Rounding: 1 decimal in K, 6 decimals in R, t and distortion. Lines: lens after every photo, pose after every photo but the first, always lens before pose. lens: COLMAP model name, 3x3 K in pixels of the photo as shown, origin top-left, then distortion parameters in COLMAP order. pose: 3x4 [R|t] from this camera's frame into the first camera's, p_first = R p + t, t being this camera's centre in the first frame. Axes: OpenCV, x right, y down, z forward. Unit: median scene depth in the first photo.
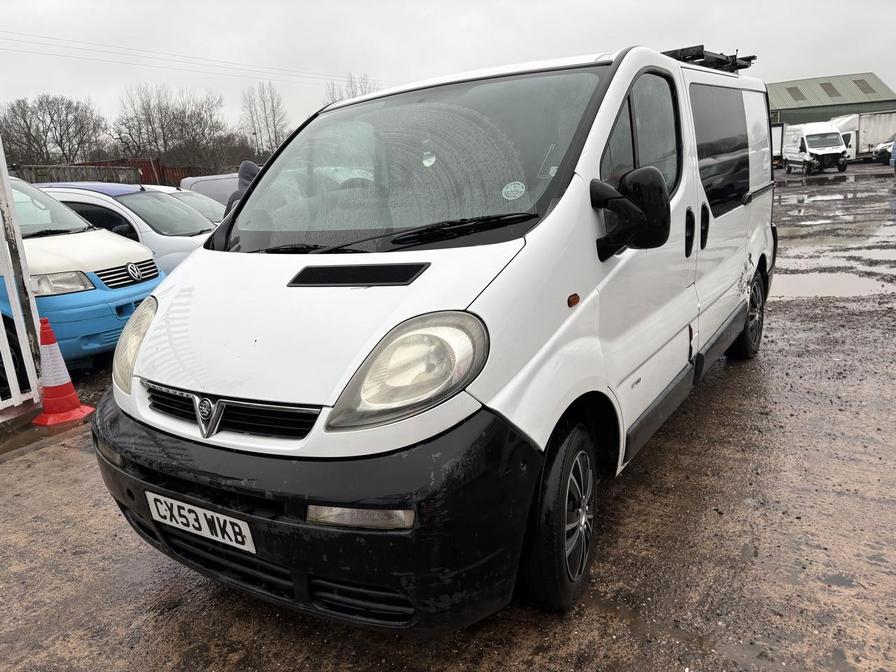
lens RADIAL K [[677.1, 0, 448.0], [0, 677.1, 336.0], [0, 0, 1]] dist [0.010159, 0.000067]
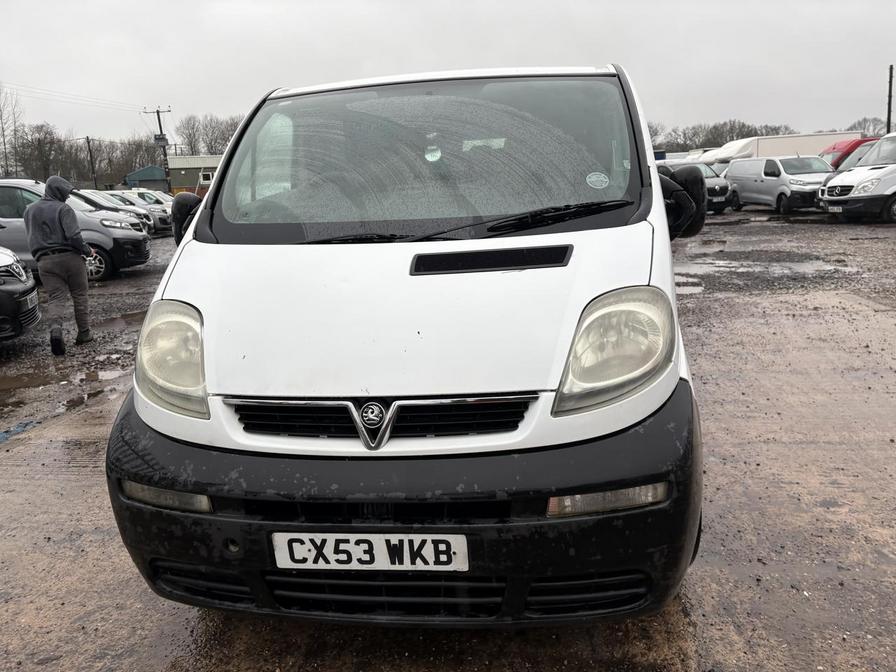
lens RADIAL K [[677.1, 0, 448.0], [0, 677.1, 336.0], [0, 0, 1]] dist [0.010159, 0.000067]
pose [[0.894619, -0.058267, 0.443015, -0.644435], [0.079786, 0.996358, -0.030074, 0.041411], [-0.439650, 0.062251, 0.896009, 0.197580]]
